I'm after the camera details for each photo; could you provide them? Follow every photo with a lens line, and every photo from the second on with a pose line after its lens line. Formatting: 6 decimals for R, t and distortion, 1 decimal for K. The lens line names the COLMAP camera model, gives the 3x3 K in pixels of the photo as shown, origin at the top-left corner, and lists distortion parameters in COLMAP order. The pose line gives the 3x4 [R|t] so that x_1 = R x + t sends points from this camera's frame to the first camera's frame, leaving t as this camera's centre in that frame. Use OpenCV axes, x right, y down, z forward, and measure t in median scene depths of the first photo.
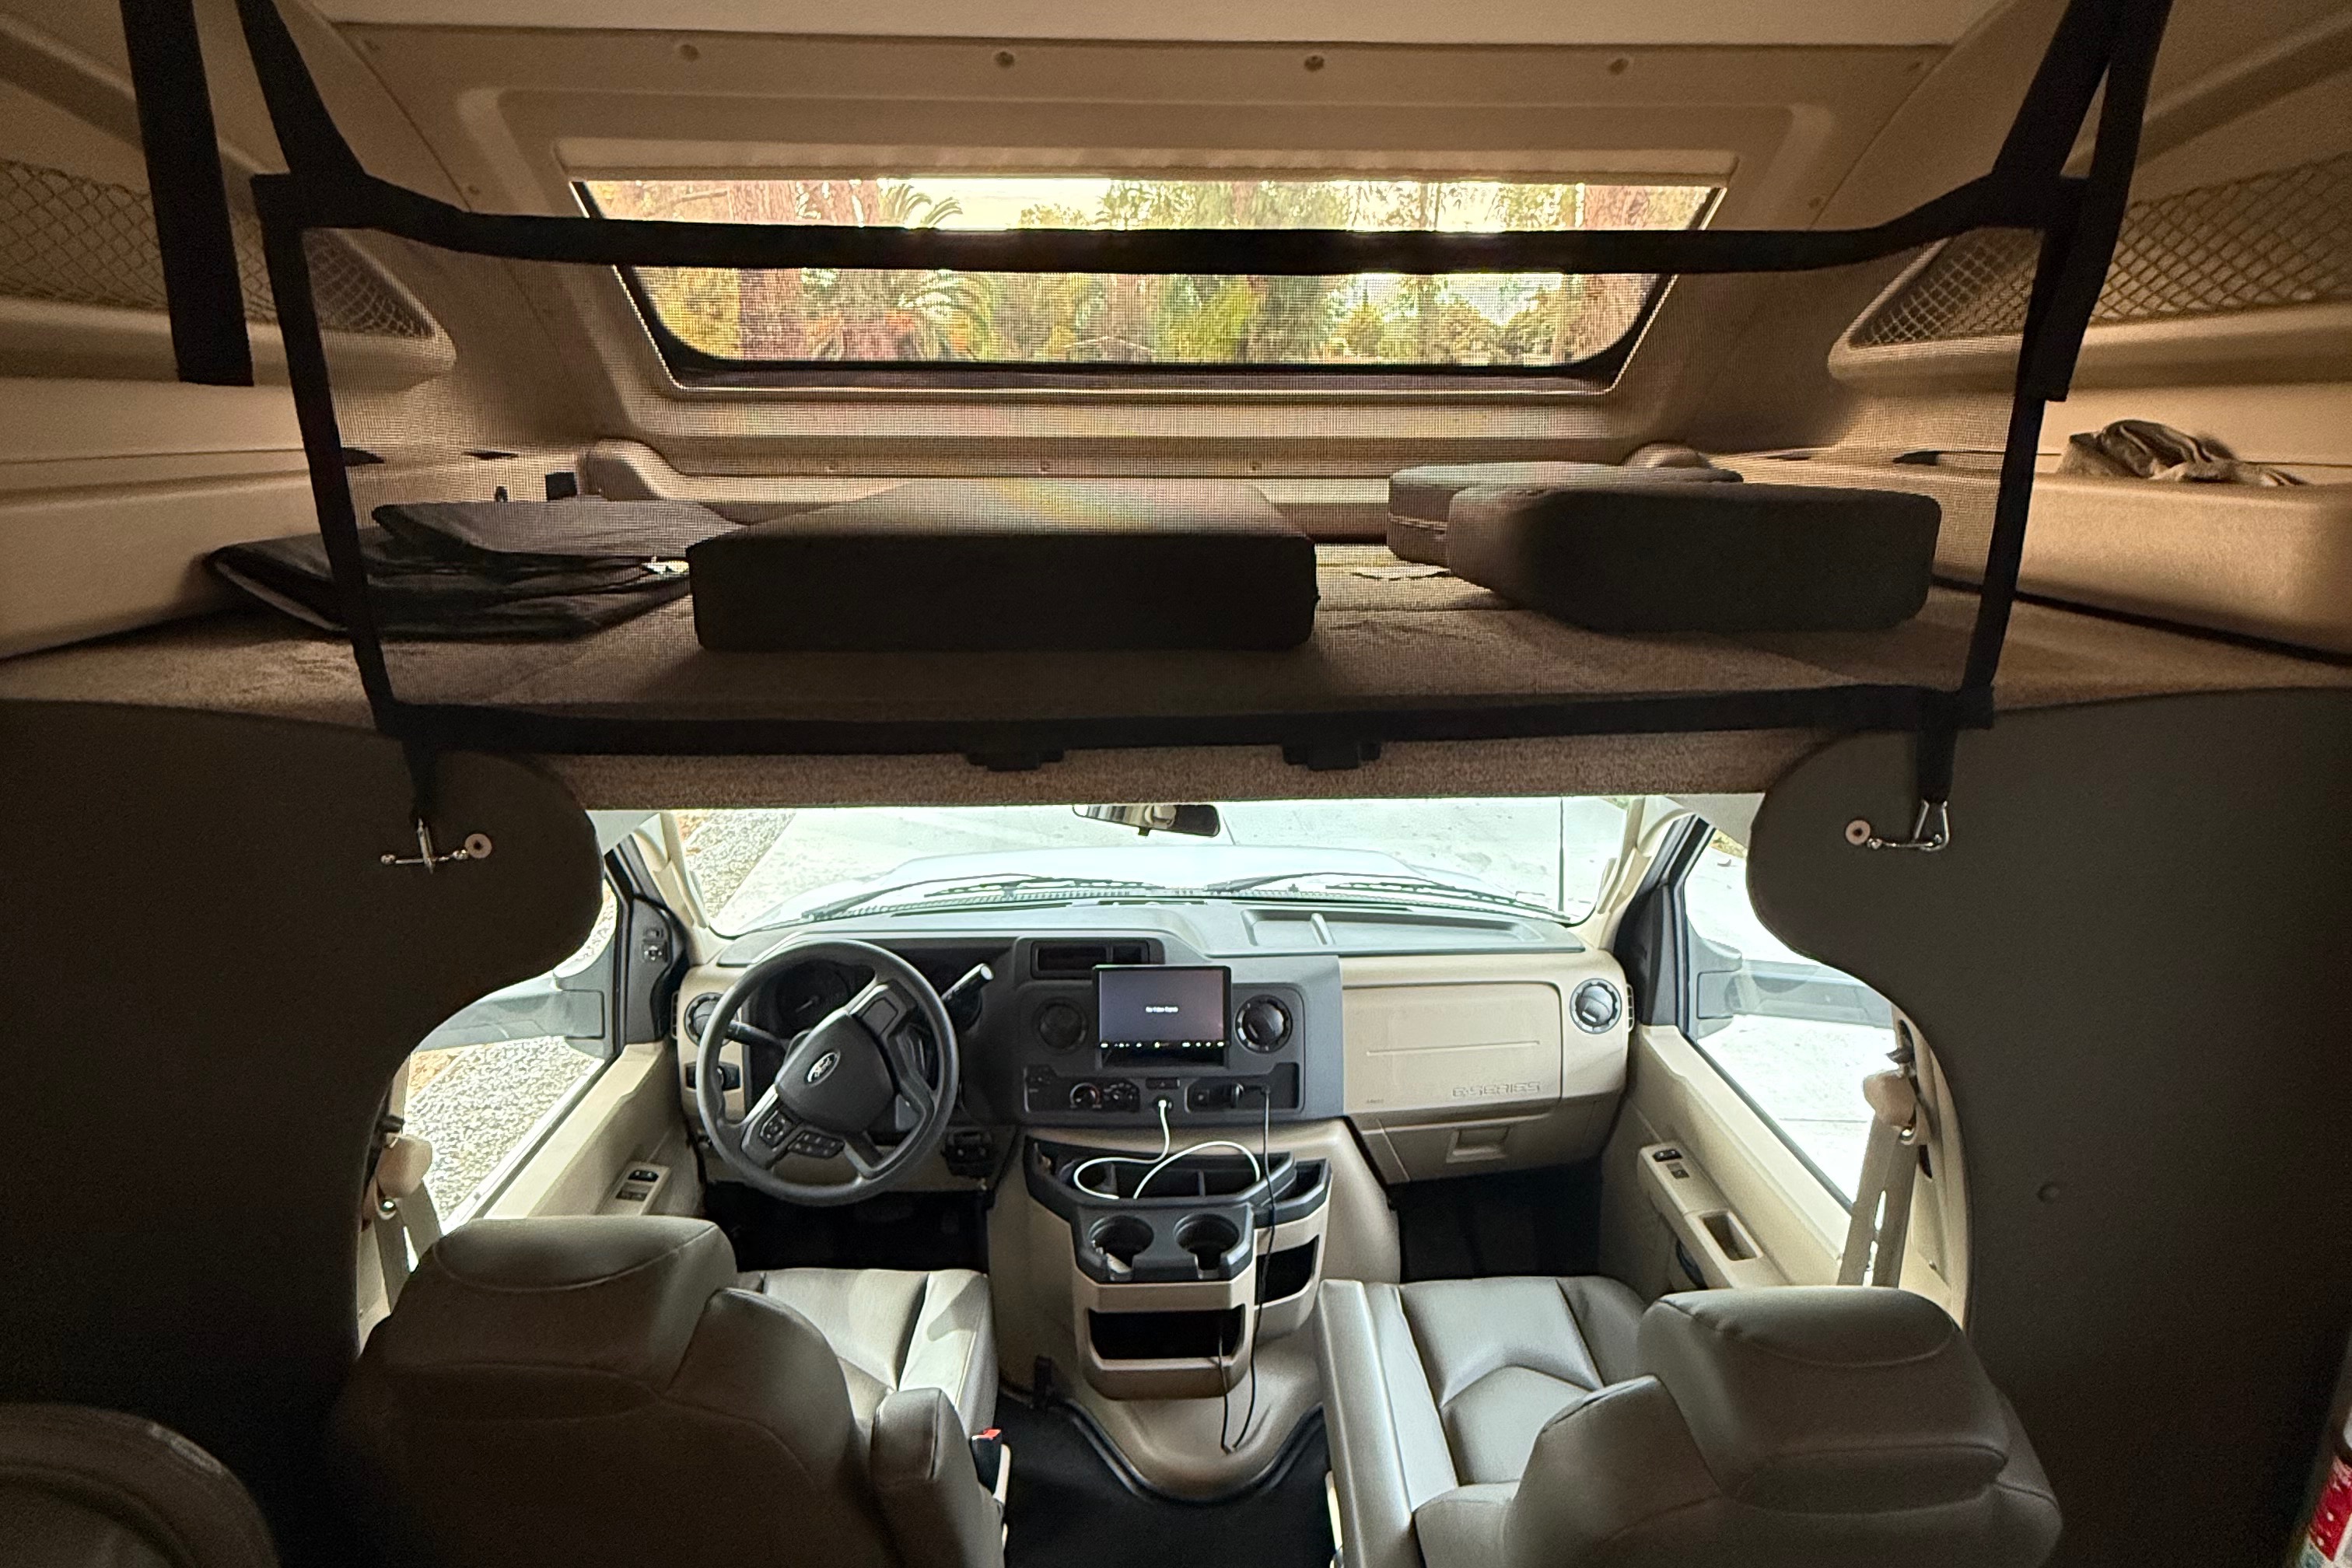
lens RADIAL K [[1245.3, 0, 1169.5], [0, 1245.3, 756.2], [0, 0, 1]] dist [0.001172, 0.000196]
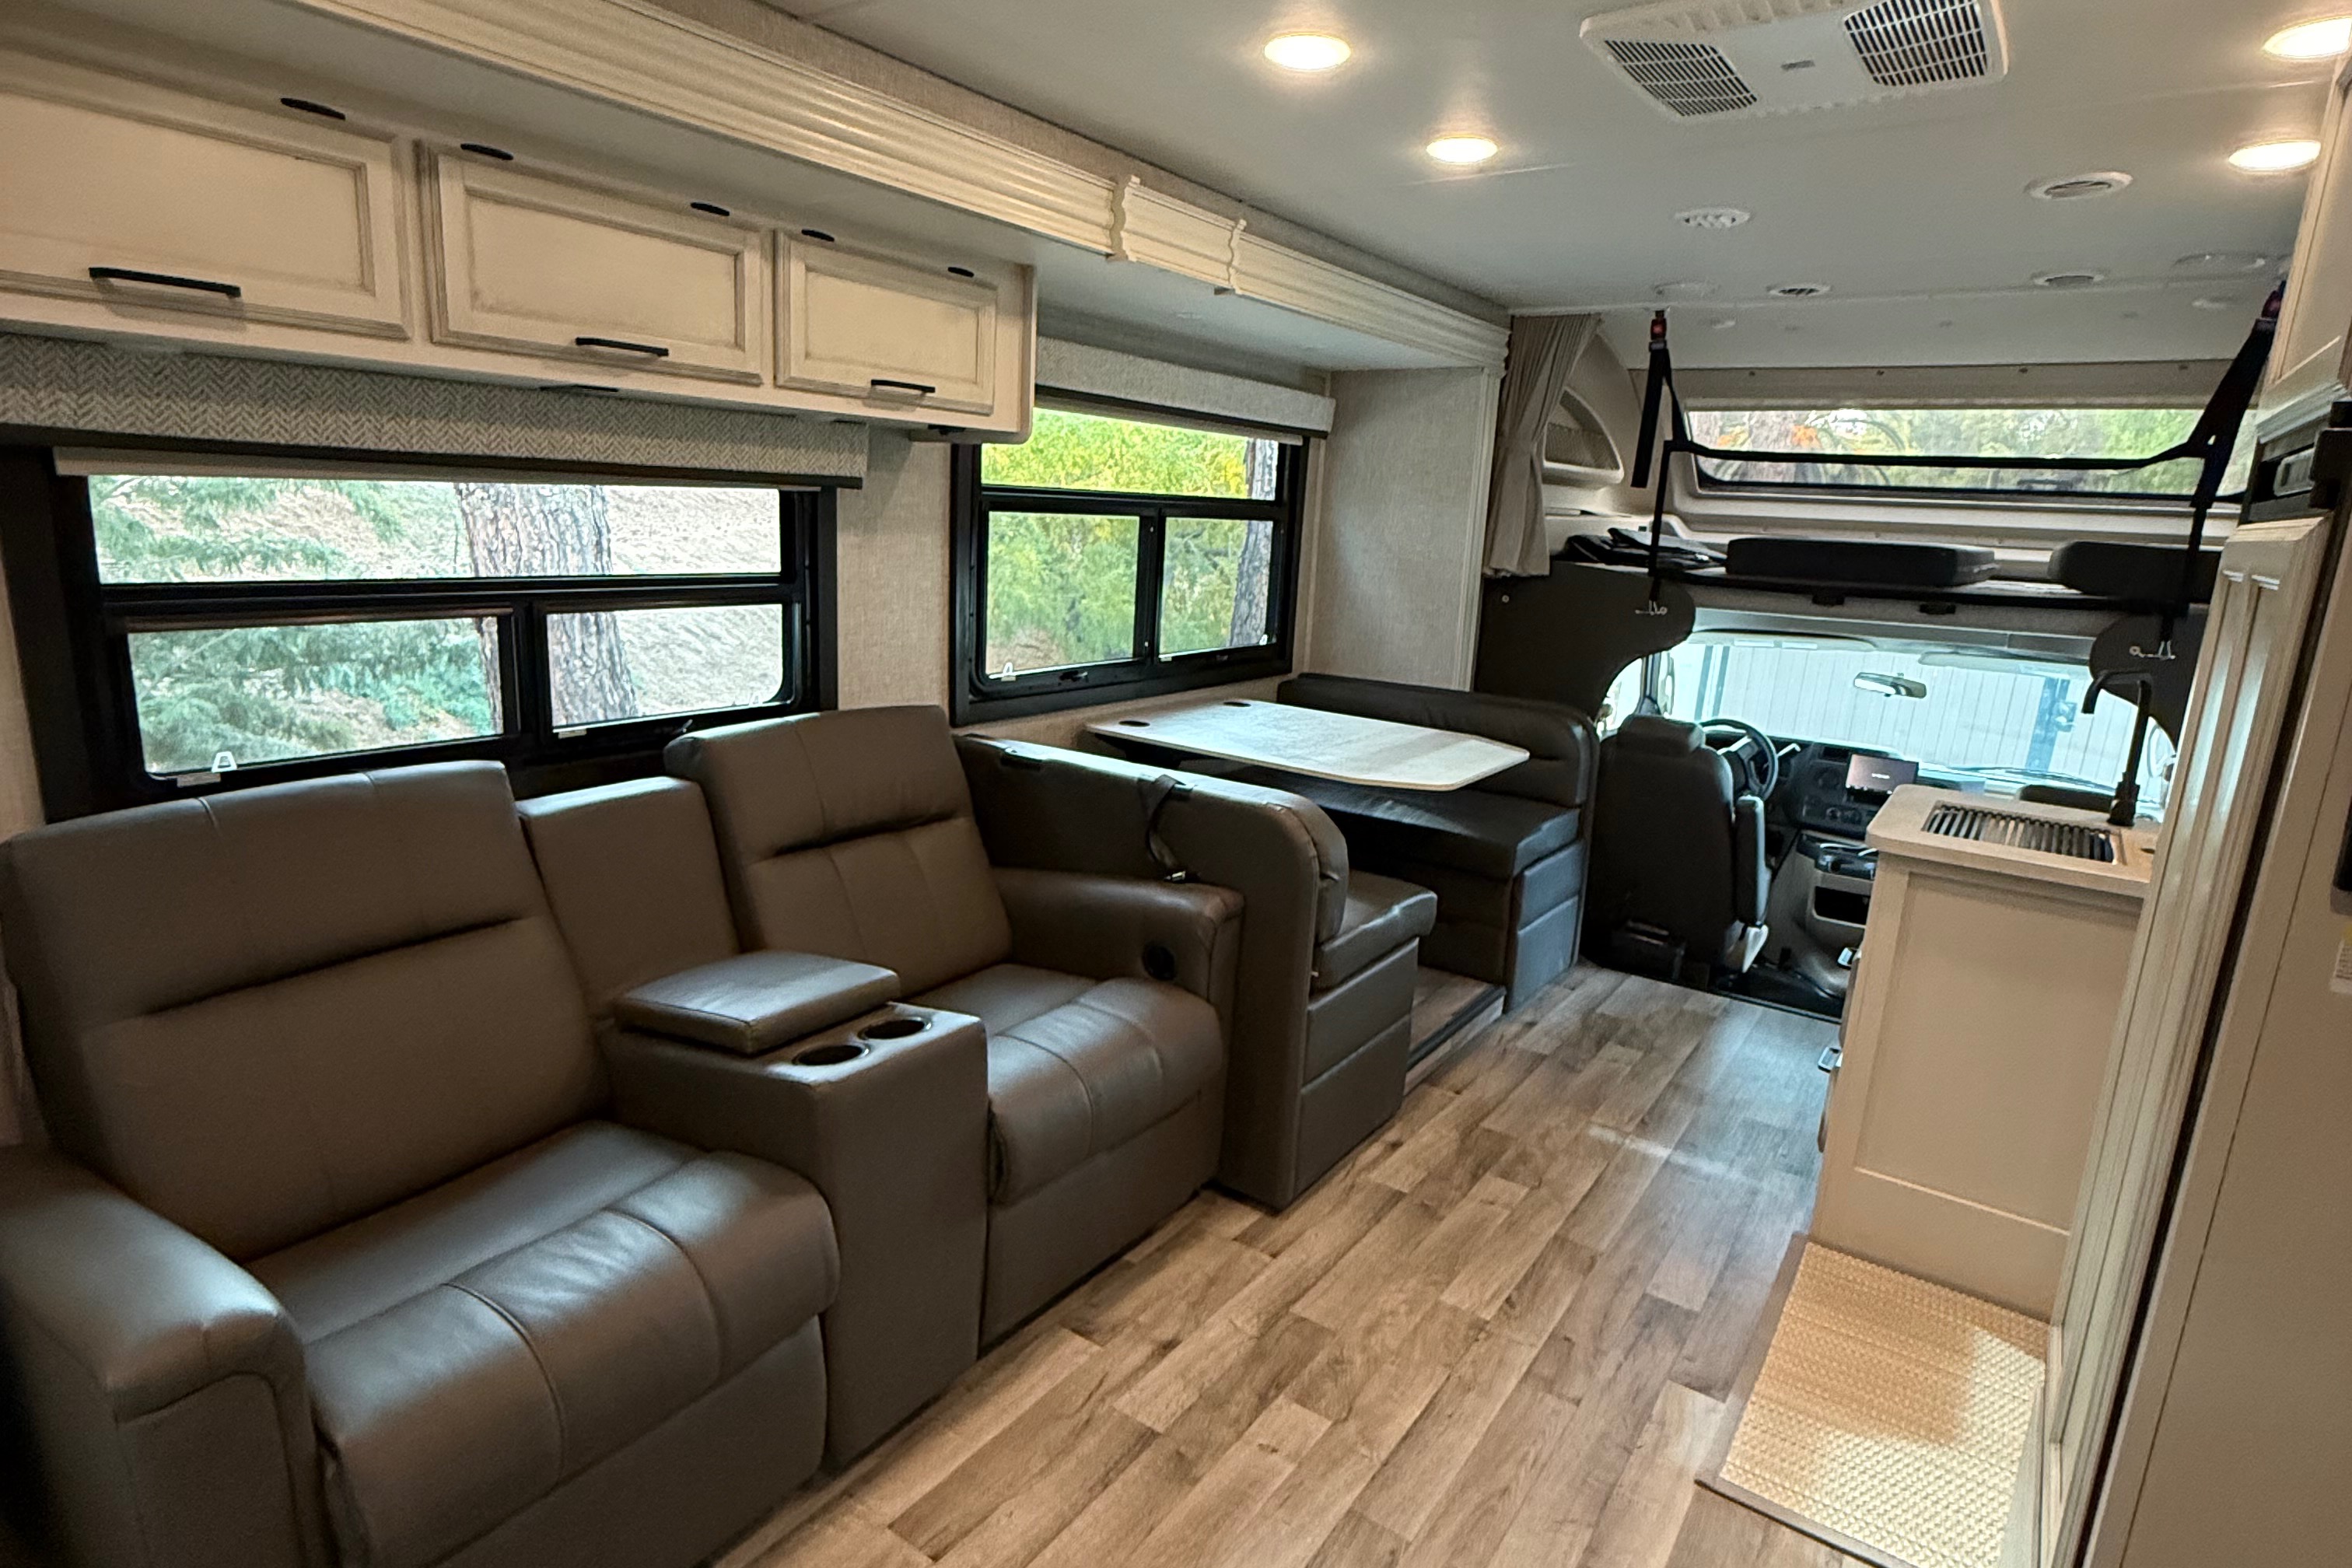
lens RADIAL K [[1245.3, 0, 1169.5], [0, 1245.3, 756.2], [0, 0, 1]] dist [0.001172, 0.000196]
pose [[0.791600, 0.162075, -0.589153, 0.298922], [-0.211693, 0.977212, -0.015606, 0.484089], [0.573197, 0.137074, 0.807871, -1.544295]]
